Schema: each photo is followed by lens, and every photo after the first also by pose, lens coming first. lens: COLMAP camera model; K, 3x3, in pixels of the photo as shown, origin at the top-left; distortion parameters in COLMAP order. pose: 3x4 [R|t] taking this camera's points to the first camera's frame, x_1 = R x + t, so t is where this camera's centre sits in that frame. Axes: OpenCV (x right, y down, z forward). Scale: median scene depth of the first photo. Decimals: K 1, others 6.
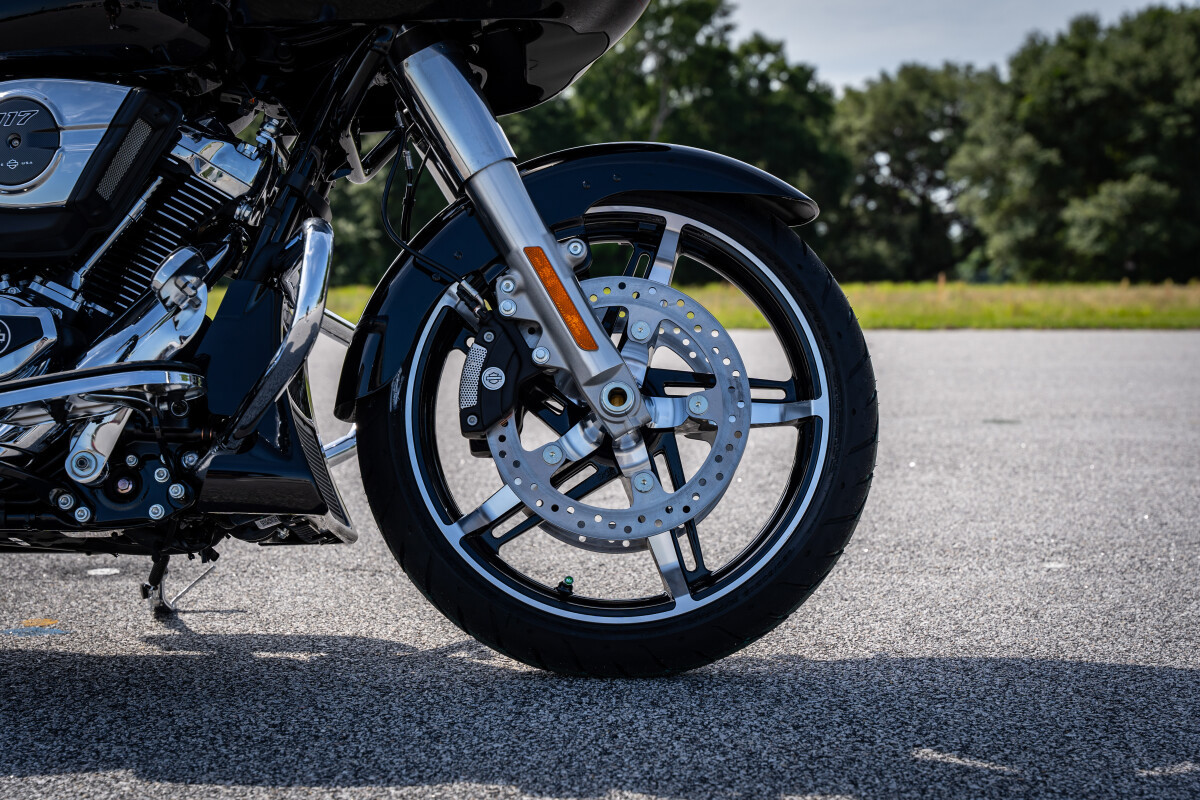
lens RADIAL K [[2051.7, 0, 600.0], [0, 2051.7, 400.0], [0, 0, 1]] dist [0.001774, 0.179471]
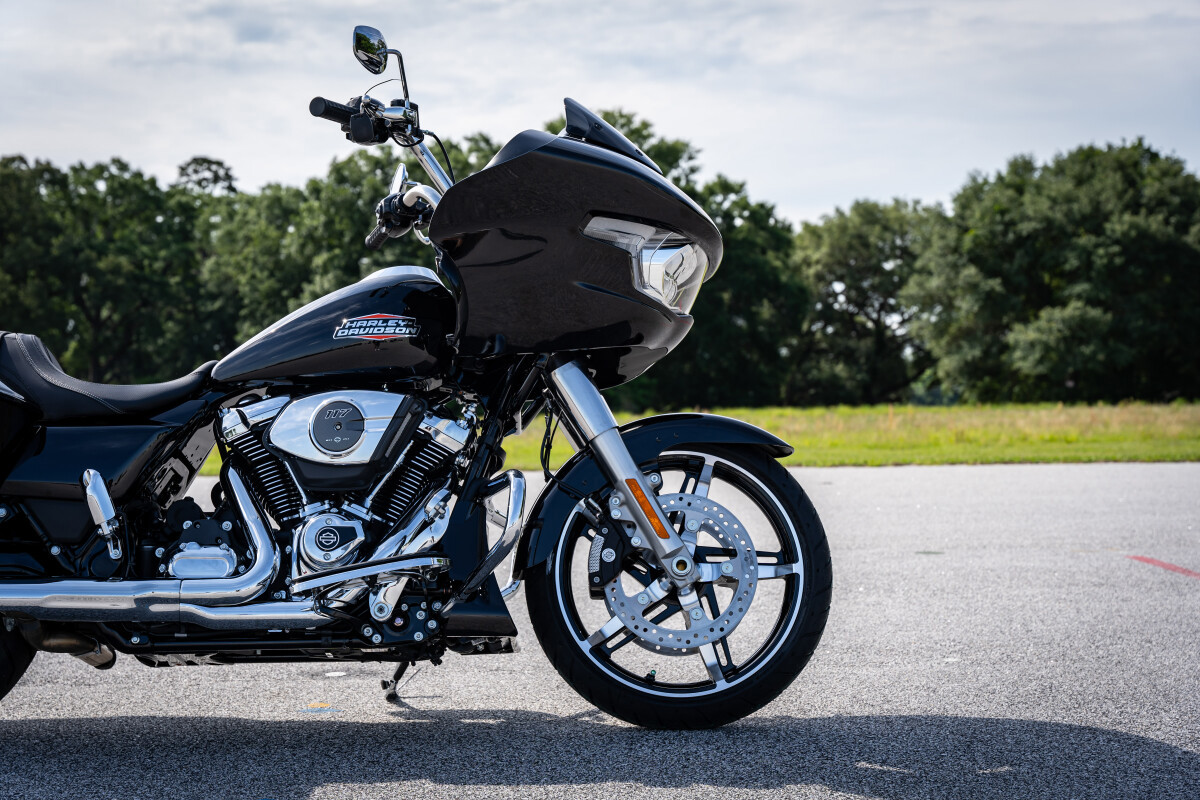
lens RADIAL K [[1912.9, 0, 600.0], [0, 1912.9, 400.0], [0, 0, 1]] dist [0.018025, 0.067577]
pose [[0.999814, -0.015884, 0.010972, -0.072201], [0.016518, 0.998044, -0.060288, -0.042291], [-0.009993, 0.060458, 0.998121, -0.591687]]
